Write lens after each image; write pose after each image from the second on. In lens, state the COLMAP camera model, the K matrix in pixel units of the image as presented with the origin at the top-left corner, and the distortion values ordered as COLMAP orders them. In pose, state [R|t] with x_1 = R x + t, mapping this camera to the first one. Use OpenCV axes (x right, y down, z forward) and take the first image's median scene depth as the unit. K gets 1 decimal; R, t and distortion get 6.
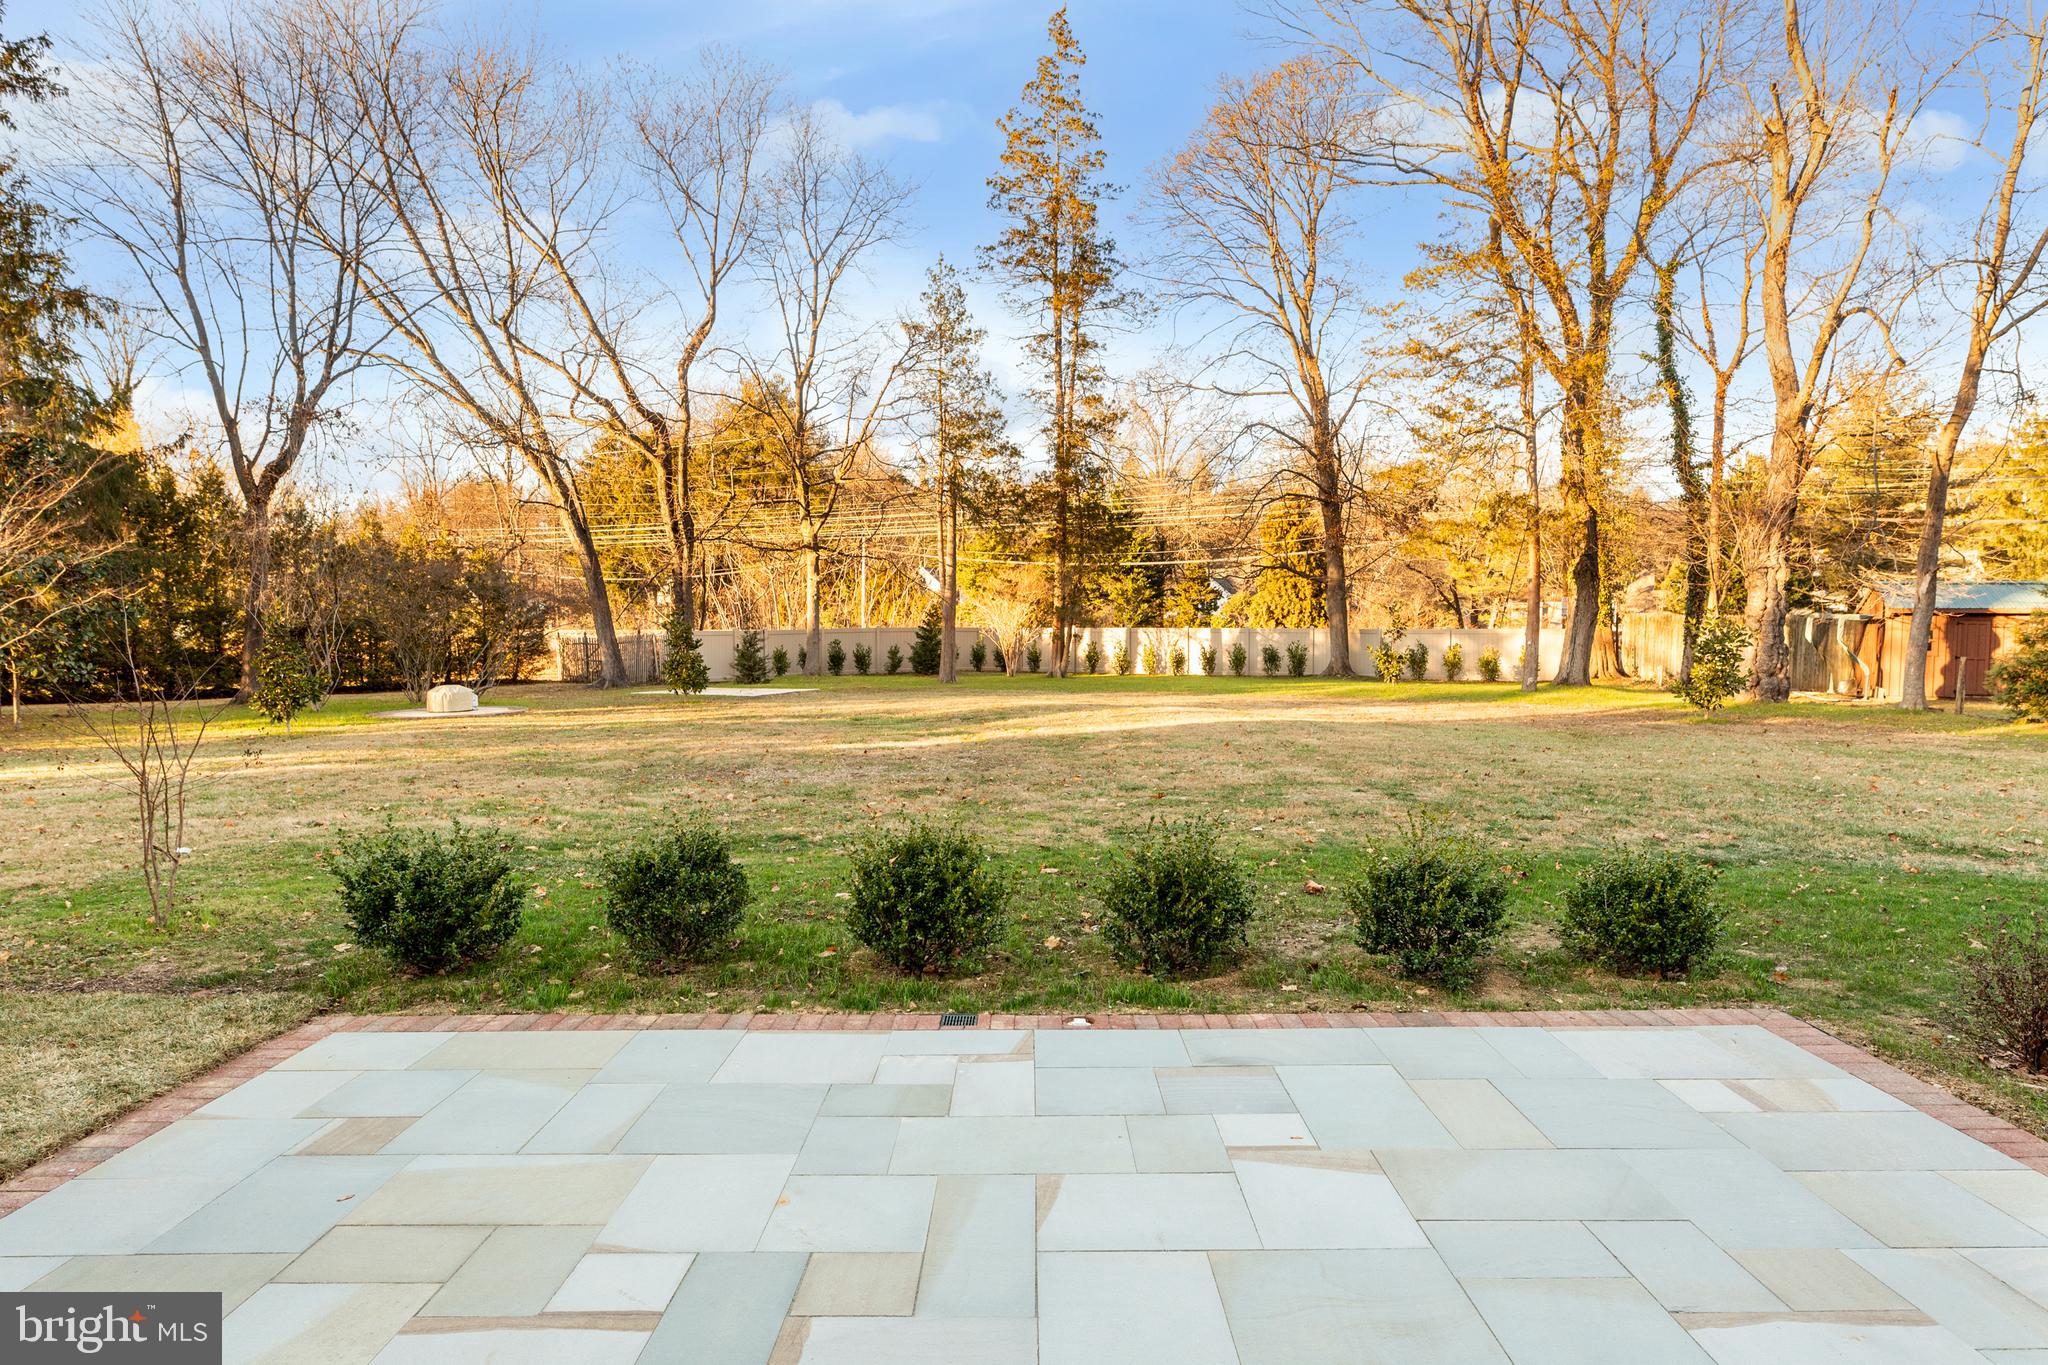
lens RADIAL K [[1112.8, 0, 1059.0], [0, 1112.8, 678.3], [0, 0, 1]] dist [0.003525, -0.000004]
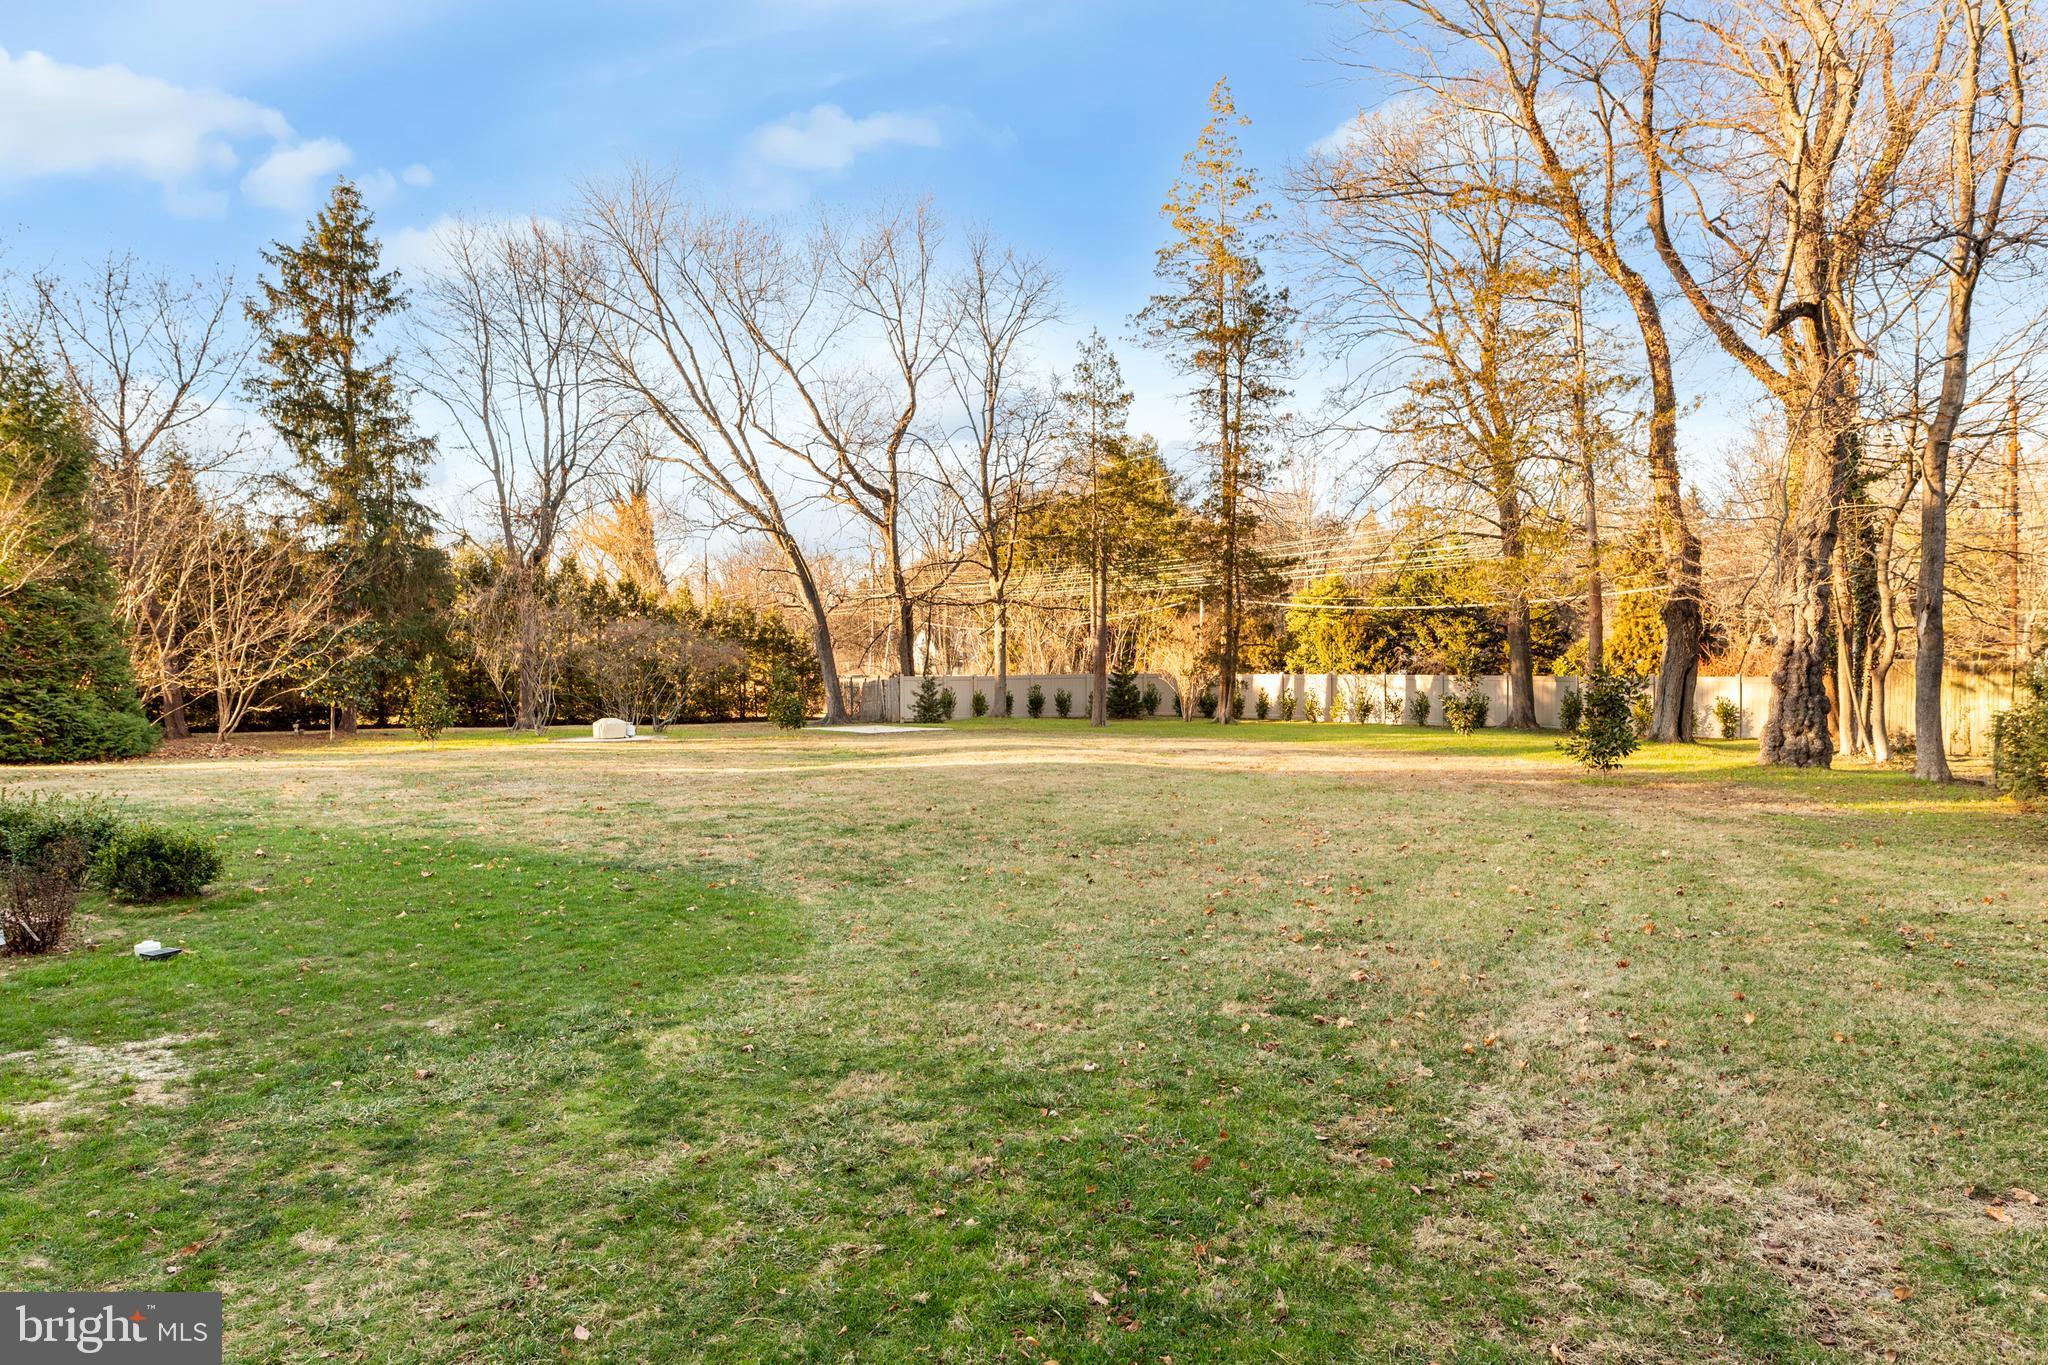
lens RADIAL K [[1112.8, 0, 1059.0], [0, 1112.8, 678.3], [0, 0, 1]] dist [0.003525, -0.000004]
pose [[0.918911, 0.003383, -0.394450, 0.272508], [-0.019319, 0.999149, -0.036436, -0.001791], [0.393991, 0.041102, 0.918195, 0.009899]]
